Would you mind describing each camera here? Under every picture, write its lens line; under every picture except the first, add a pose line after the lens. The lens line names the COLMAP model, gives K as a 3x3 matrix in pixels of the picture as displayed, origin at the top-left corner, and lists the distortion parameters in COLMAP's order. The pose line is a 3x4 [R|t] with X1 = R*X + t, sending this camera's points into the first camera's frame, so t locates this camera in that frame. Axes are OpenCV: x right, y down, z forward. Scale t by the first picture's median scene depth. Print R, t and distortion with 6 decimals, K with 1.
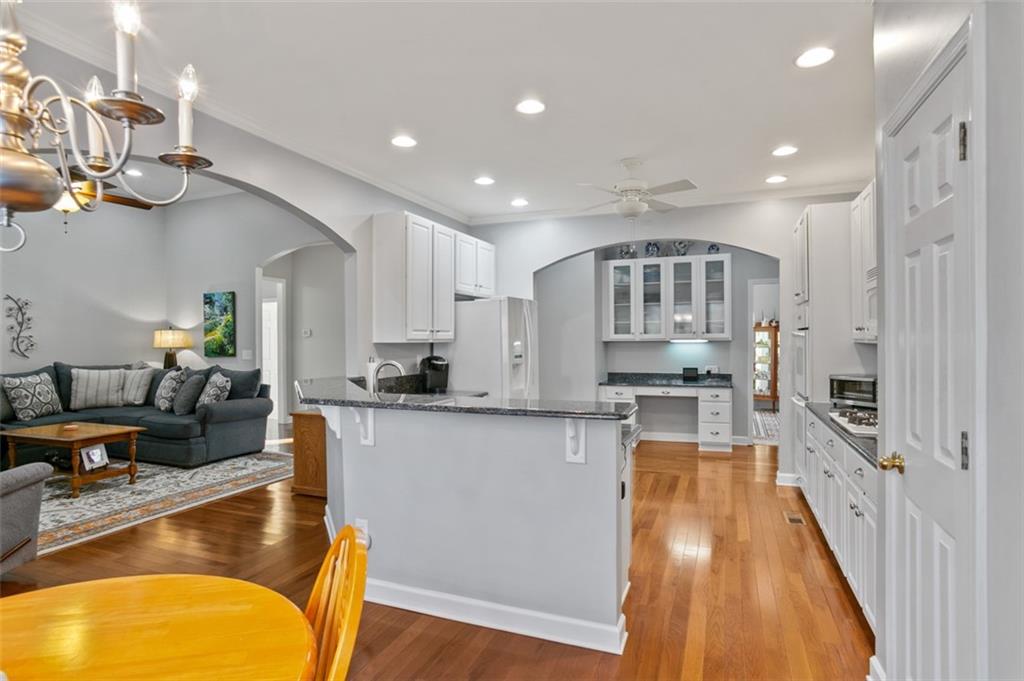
lens RADIAL K [[538.0, 0, 513.7], [0, 538.0, 342.5], [0, 0, 1]] dist [-0.054450, 0.026749]
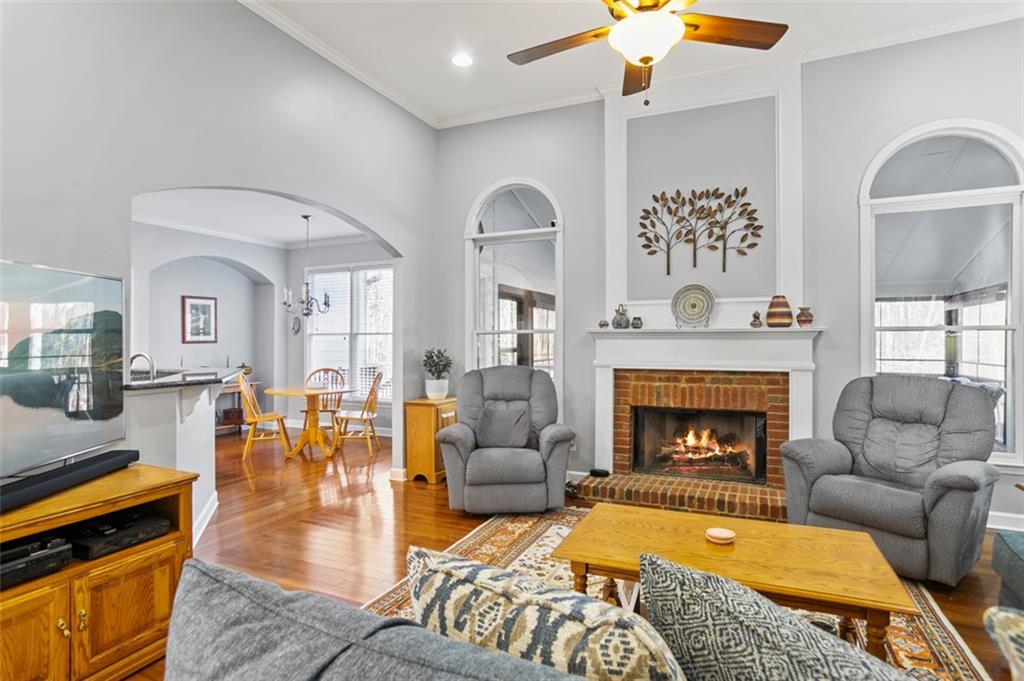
lens RADIAL K [[538.0, 0, 518.7], [0, 538.0, 339.4], [0, 0, 1]] dist [-0.054450, 0.026749]
pose [[-0.999531, 0.008809, 0.029314, -0.523472], [0.008964, 0.999946, 0.005168, 0.005470], [-0.029267, 0.005428, -0.999557, 1.054760]]
